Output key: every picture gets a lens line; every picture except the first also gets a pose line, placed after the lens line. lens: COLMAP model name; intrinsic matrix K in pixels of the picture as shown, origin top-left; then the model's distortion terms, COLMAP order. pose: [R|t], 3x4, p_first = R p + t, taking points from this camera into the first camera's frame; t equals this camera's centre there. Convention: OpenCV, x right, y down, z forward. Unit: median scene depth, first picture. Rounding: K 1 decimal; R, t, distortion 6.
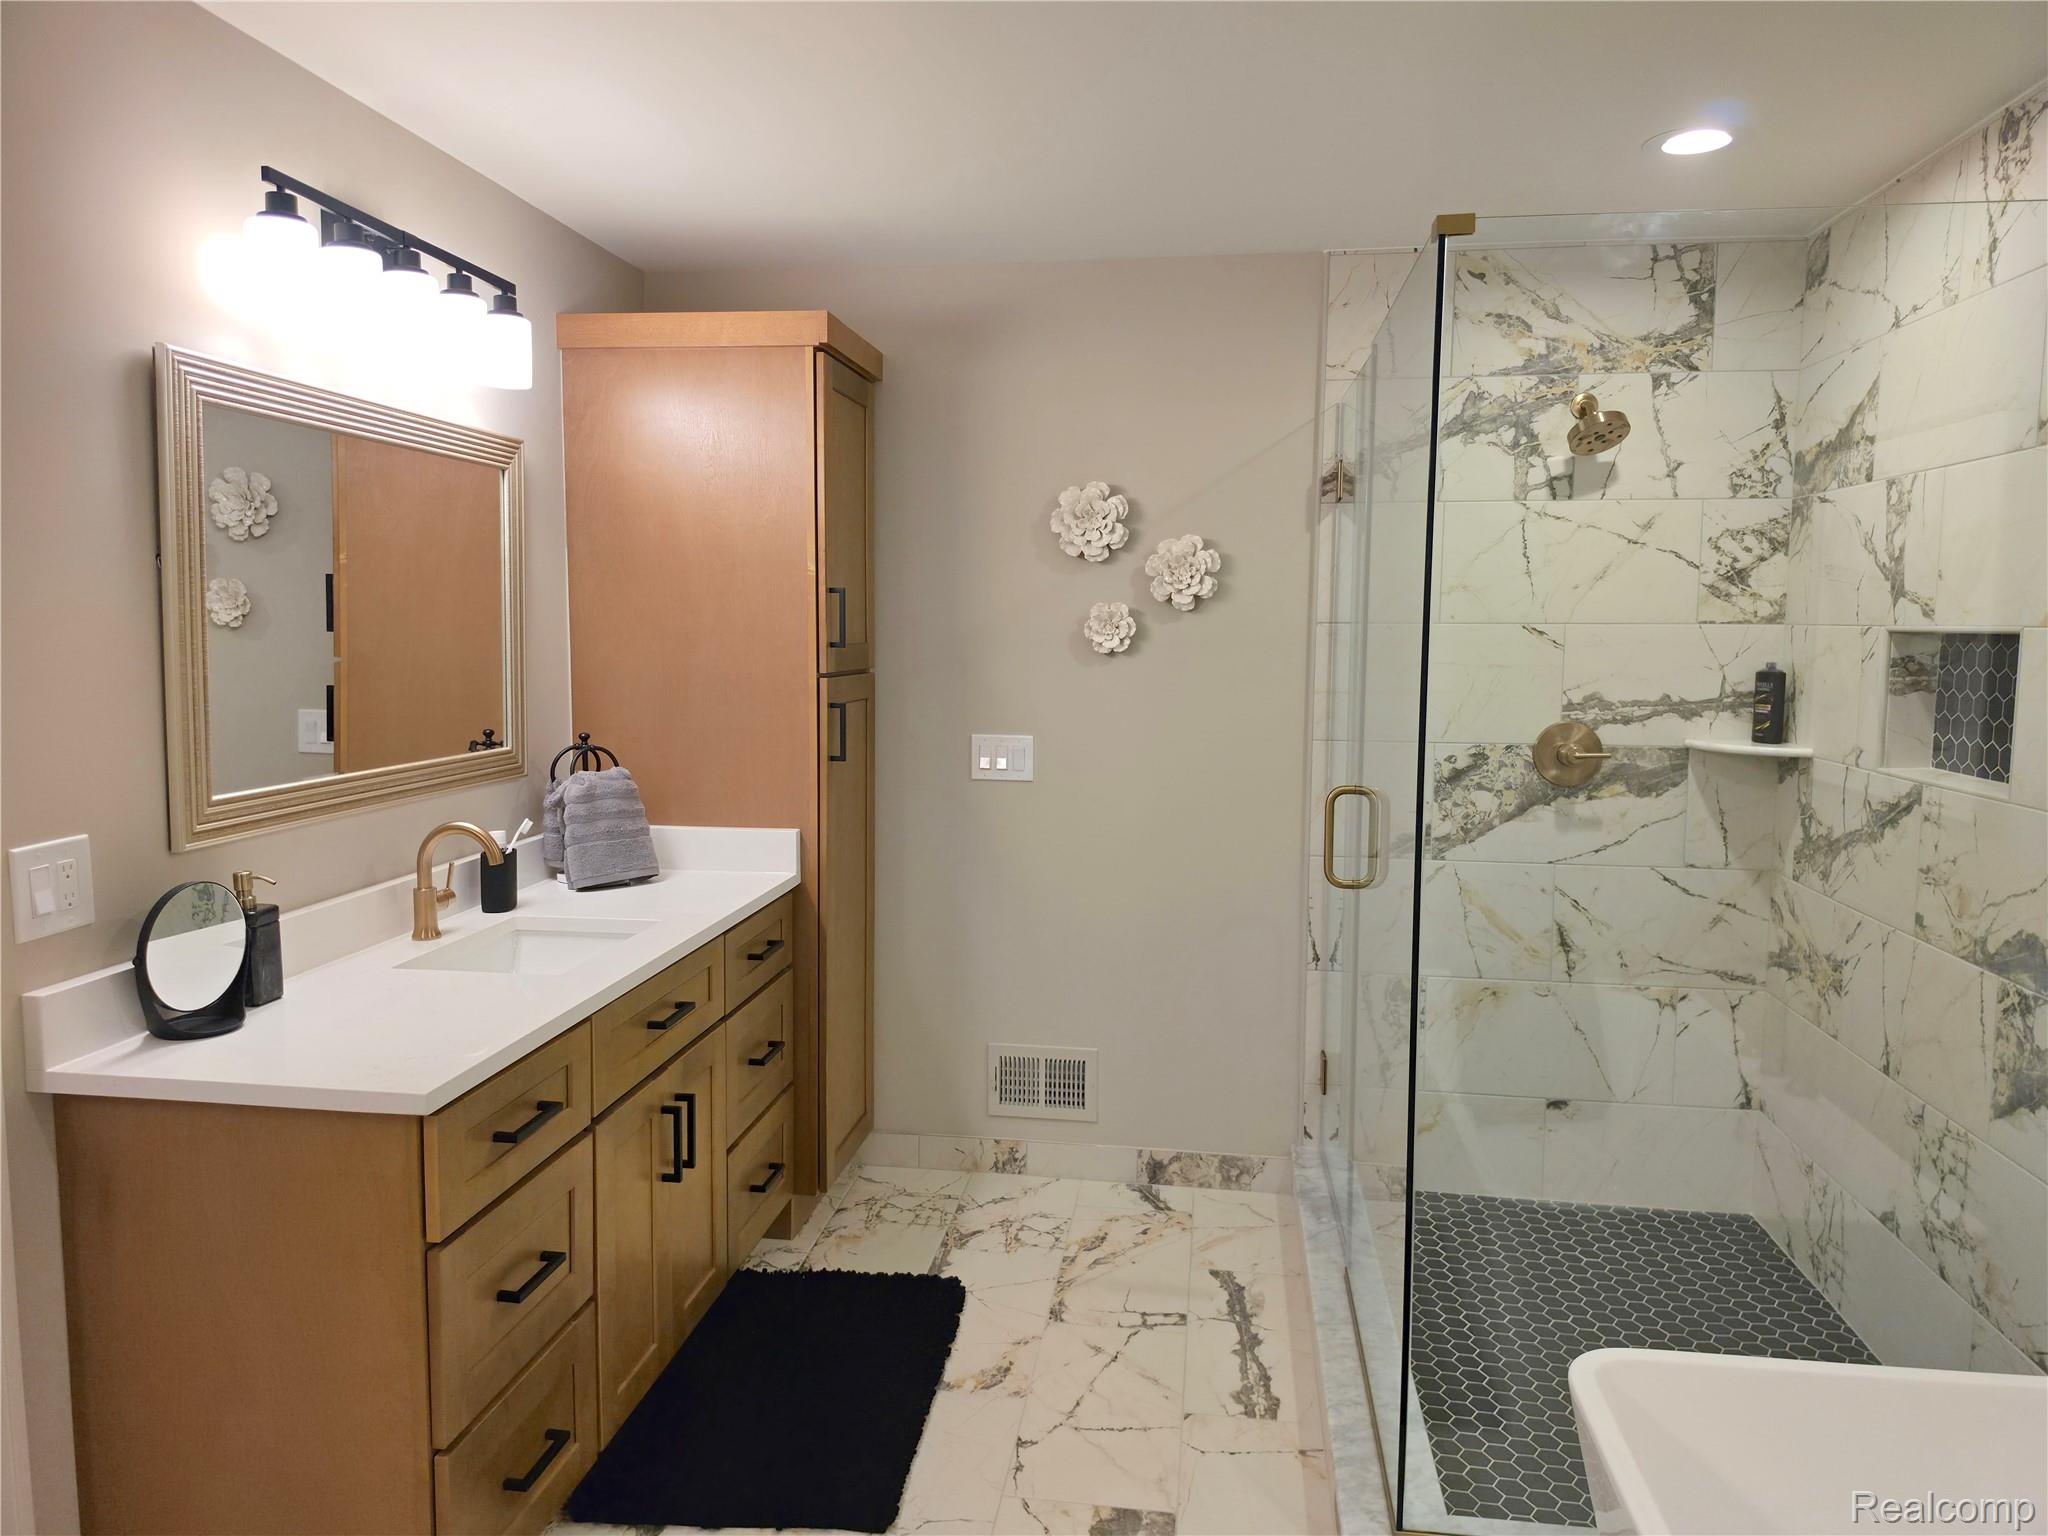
lens RADIAL K [[1399.1, 0, 1030.2], [0, 1399.1, 750.0], [0, 0, 1]] dist [0.077405, -0.115297]
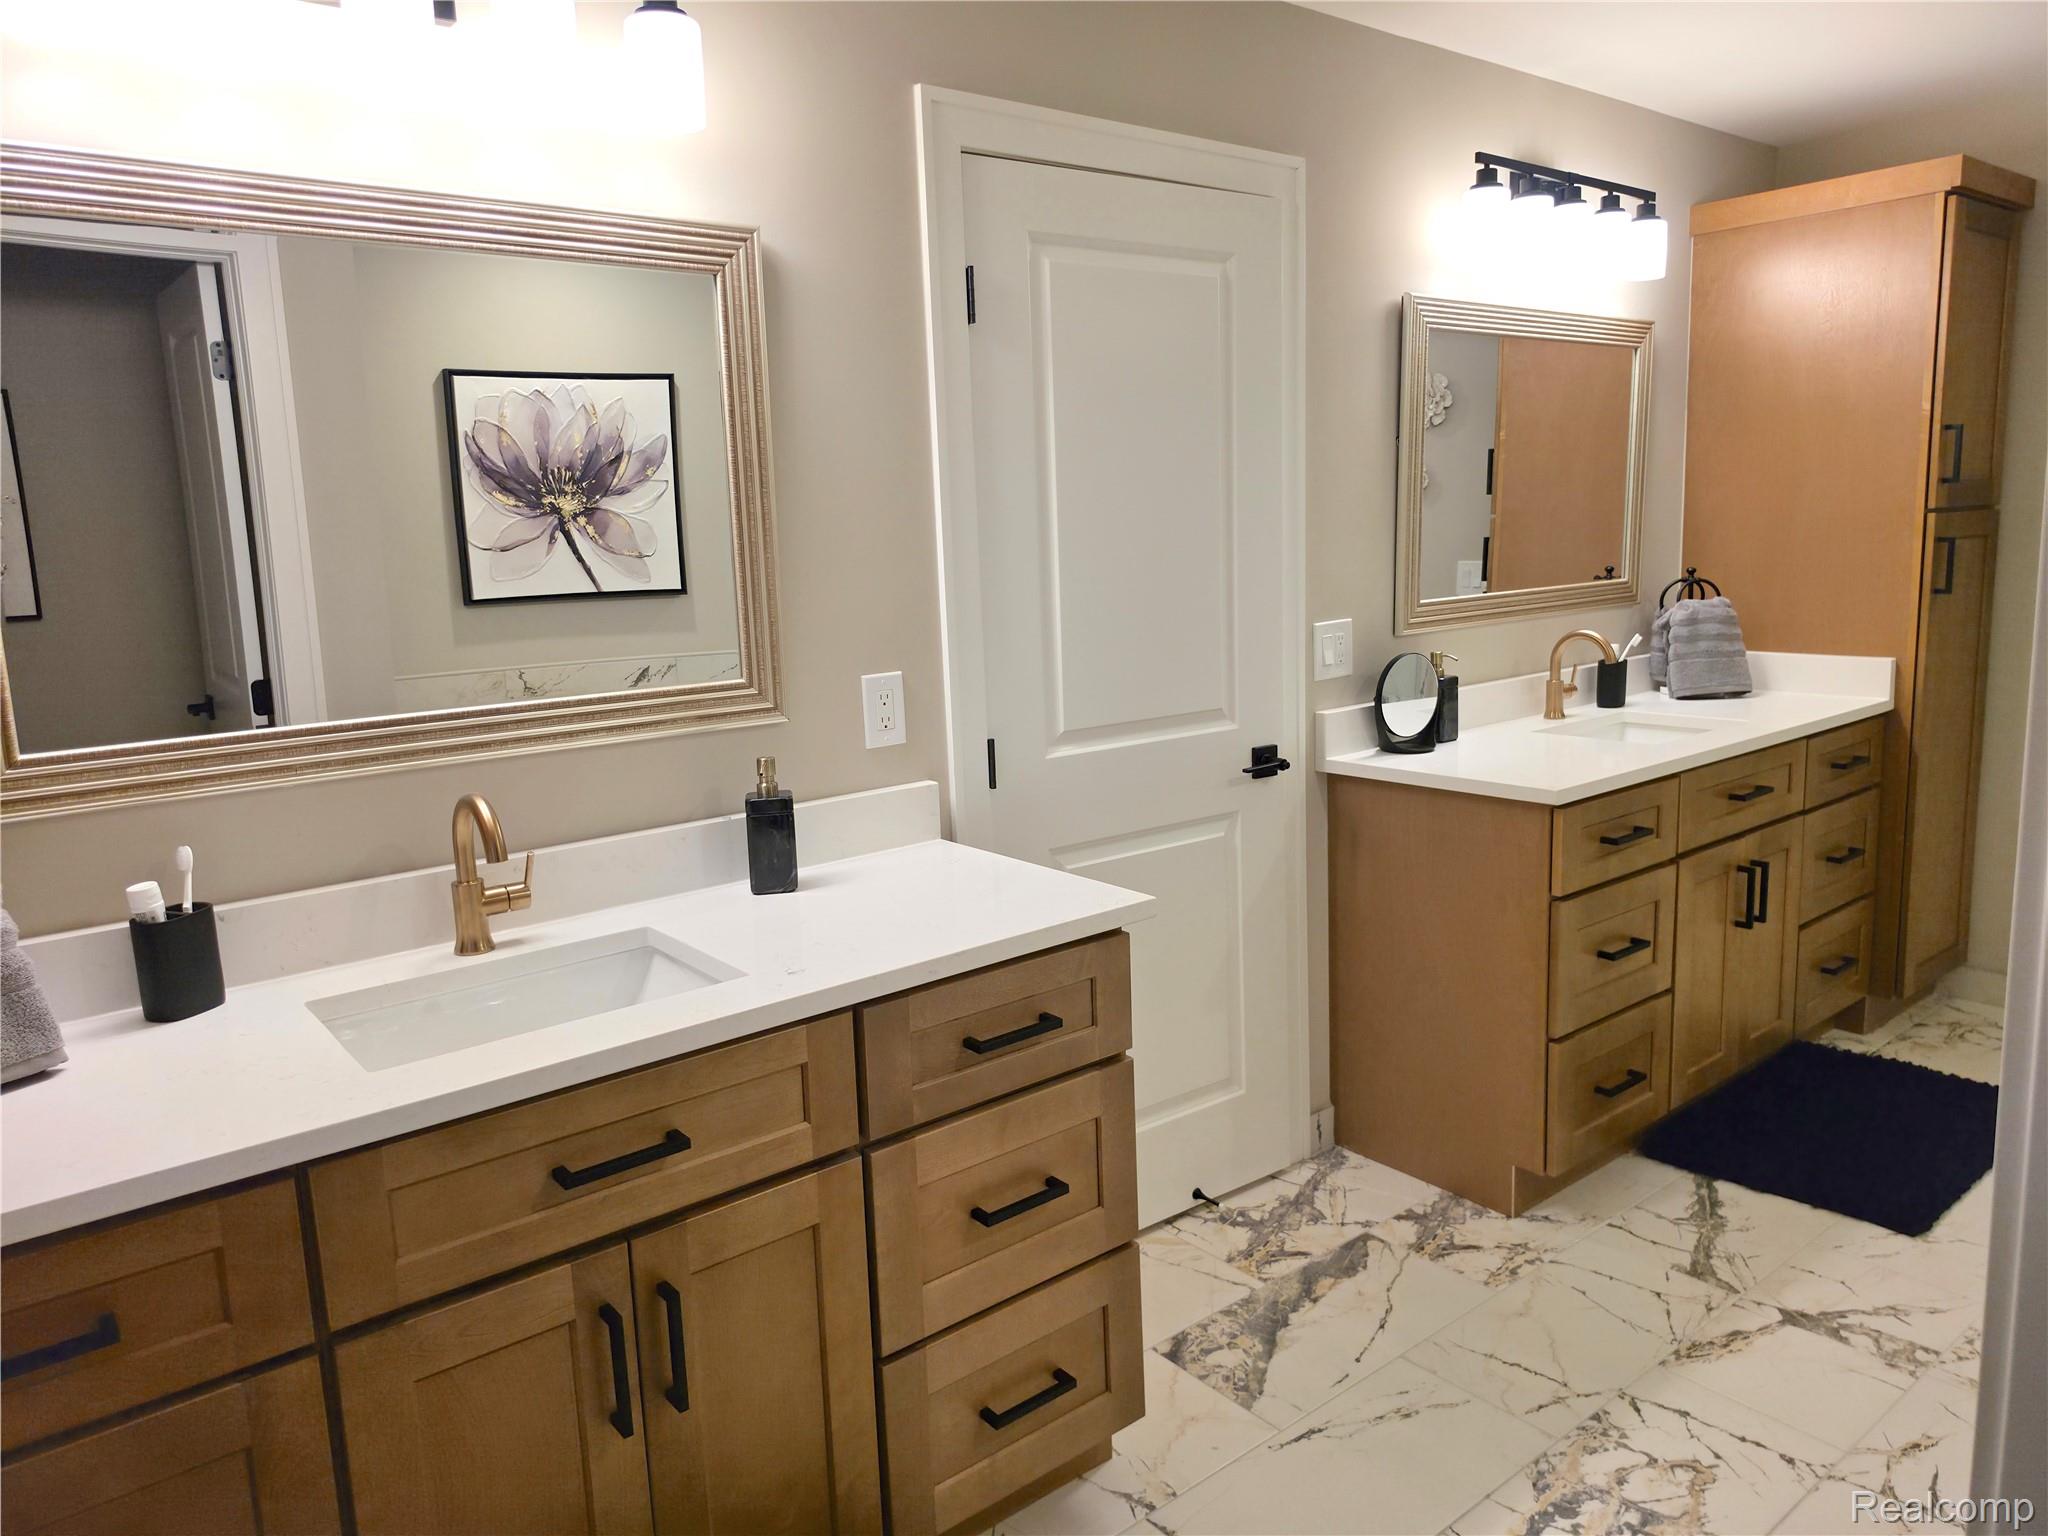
lens RADIAL K [[1399.1, 0, 1030.2], [0, 1399.1, 750.0], [0, 0, 1]] dist [0.077405, -0.115297]
pose [[0.731587, 0.074643, -0.677649, 0.108169], [-0.018579, 0.995802, 0.089630, 0.051341], [0.681495, -0.052982, 0.729903, -0.291546]]
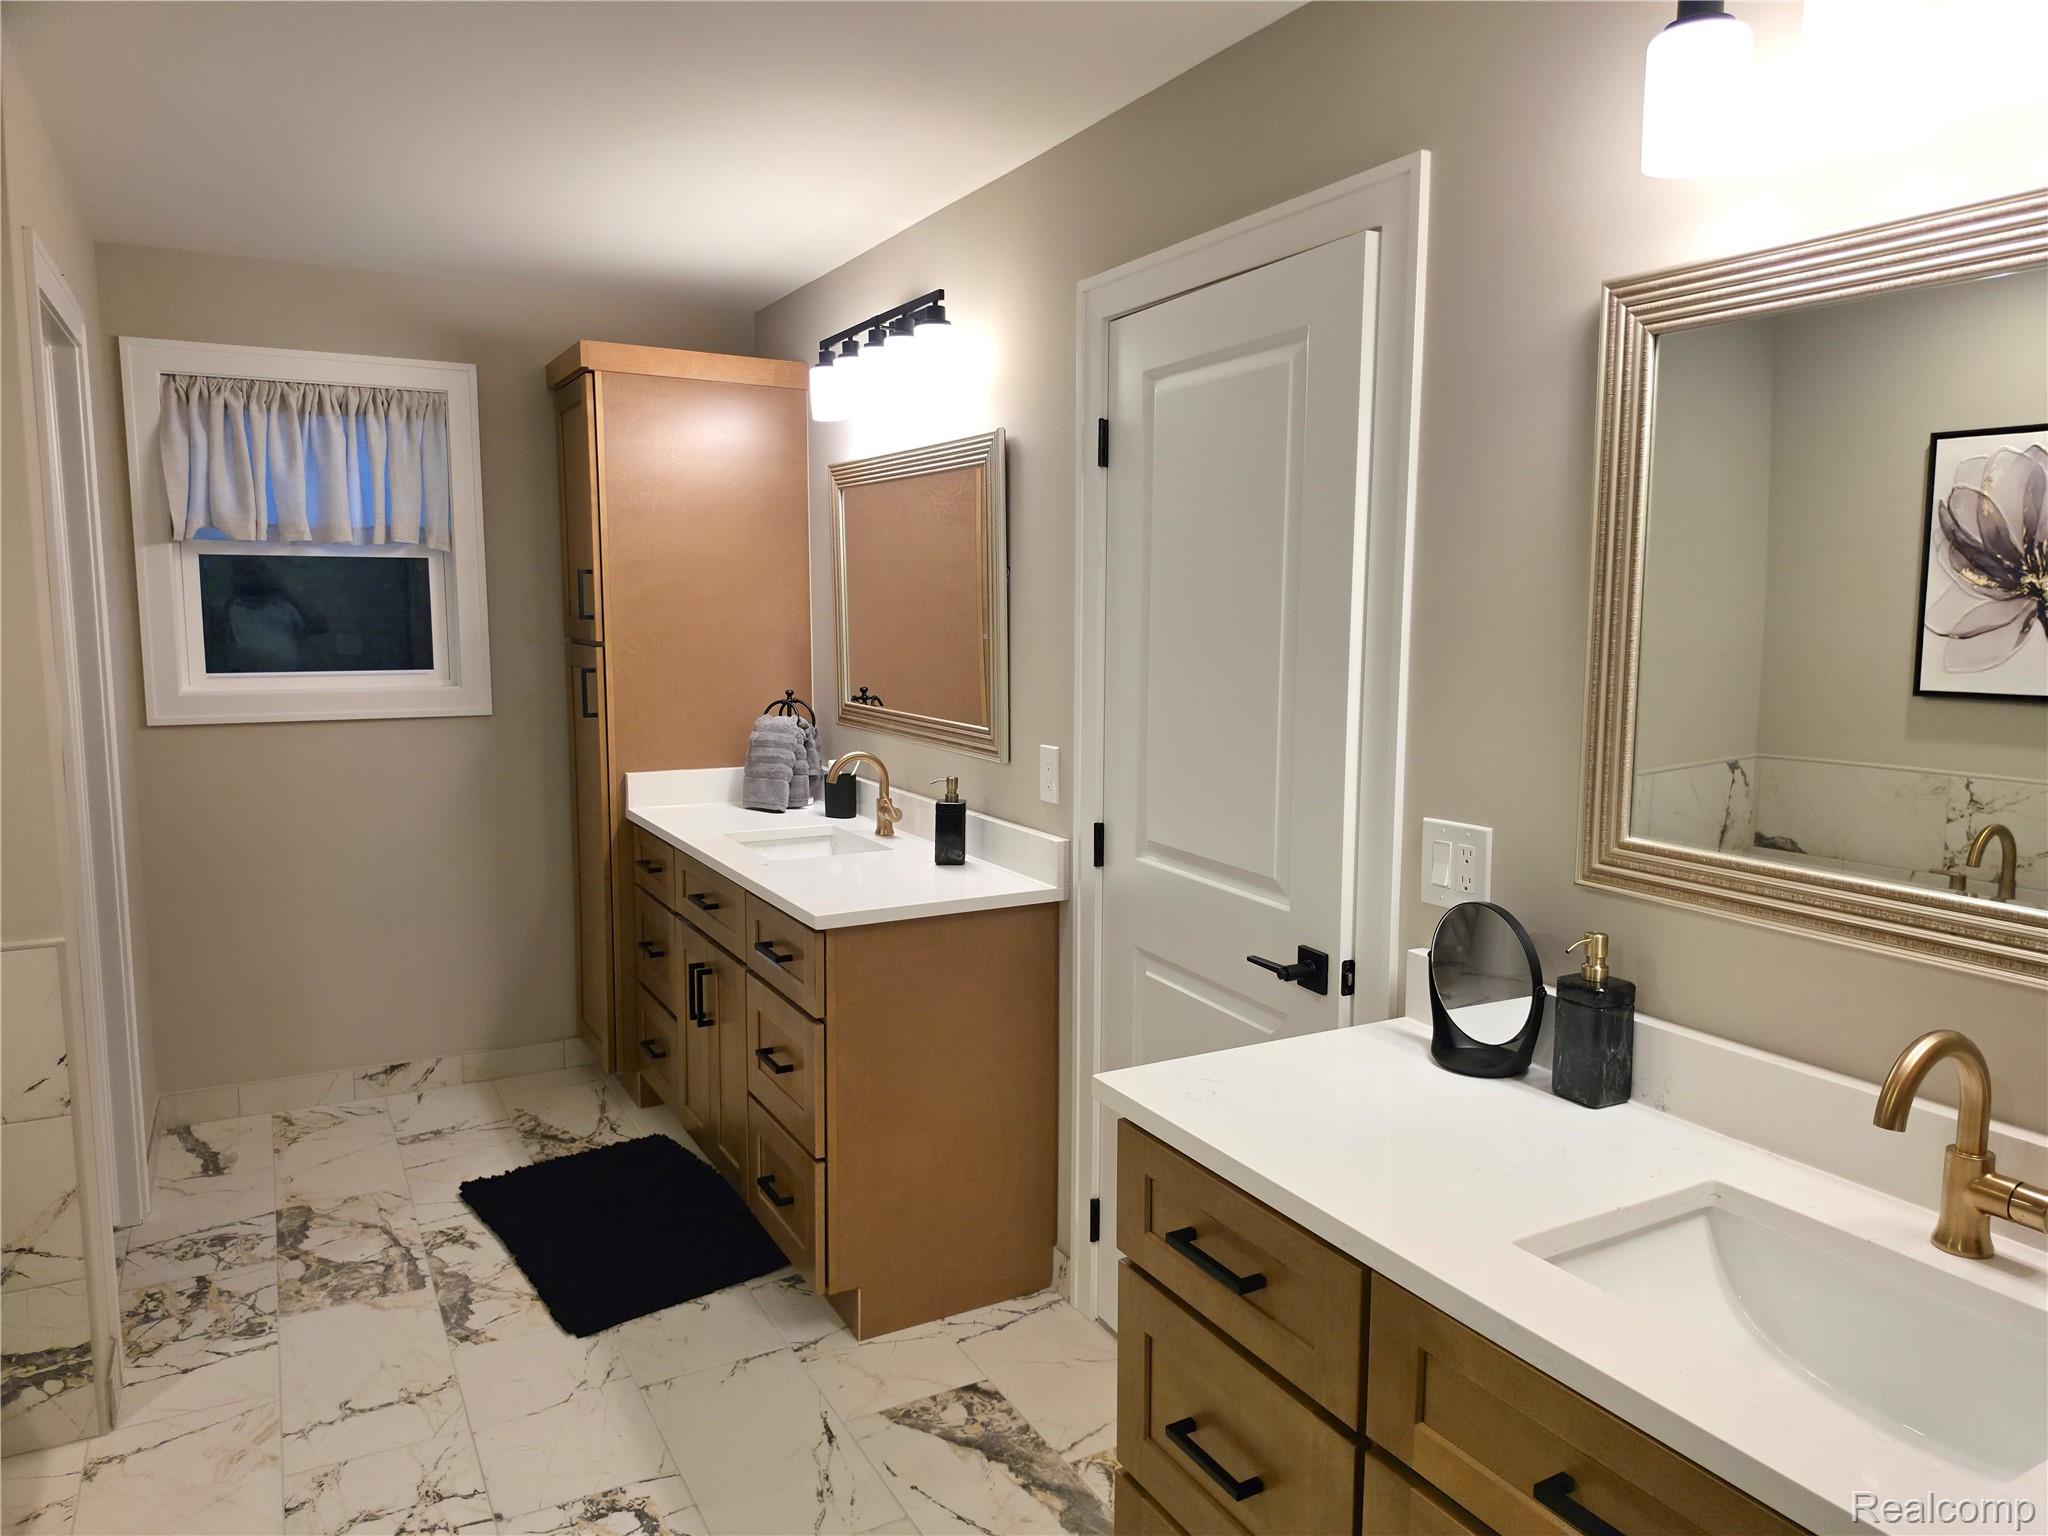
lens RADIAL K [[1403.9, 0, 1026.9], [0, 1403.9, 775.1], [0, 0, 1]] dist [0.106763, -0.114378]
pose [[-0.801531, 0.064040, -0.594515, 0.133546], [-0.064584, 0.979160, 0.192546, -0.105471], [0.594456, 0.192728, -0.780691, 1.120972]]
